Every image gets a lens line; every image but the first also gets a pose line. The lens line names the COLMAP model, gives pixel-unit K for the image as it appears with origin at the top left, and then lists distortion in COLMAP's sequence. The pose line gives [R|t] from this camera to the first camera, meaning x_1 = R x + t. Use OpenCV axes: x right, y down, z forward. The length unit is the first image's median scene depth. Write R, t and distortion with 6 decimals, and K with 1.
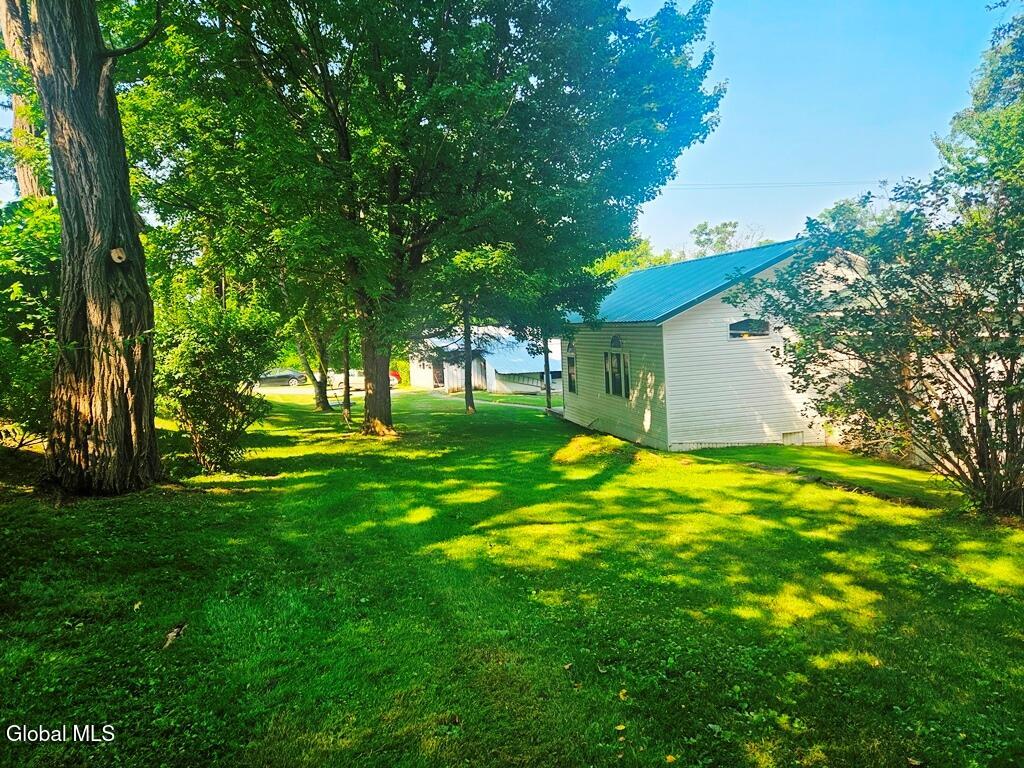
lens RADIAL K [[683.9, 0, 510.9], [0, 683.9, 386.2], [0, 0, 1]] dist [0.070090, -0.053368]
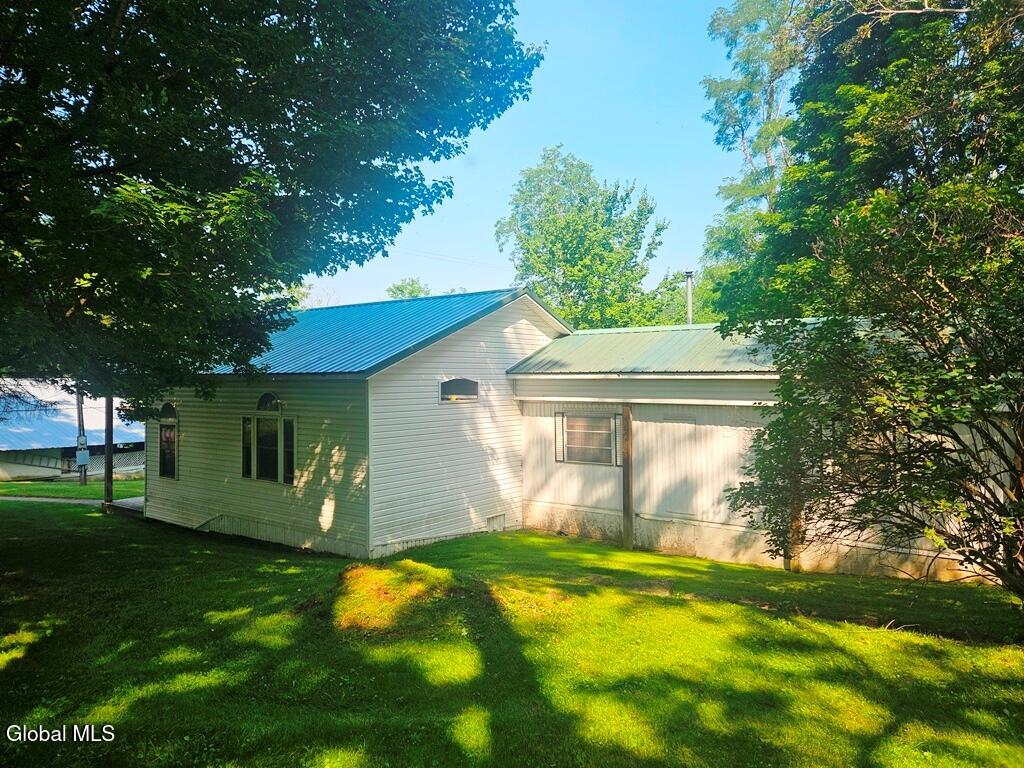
lens RADIAL K [[683.9, 0, 518.0], [0, 683.9, 374.0], [0, 0, 1]] dist [0.070090, -0.053368]
pose [[0.779872, 0.053625, 0.623637, -0.096063], [0.021126, 0.993501, -0.111848, -0.010153], [-0.625582, 0.100402, 0.773671, 0.320515]]
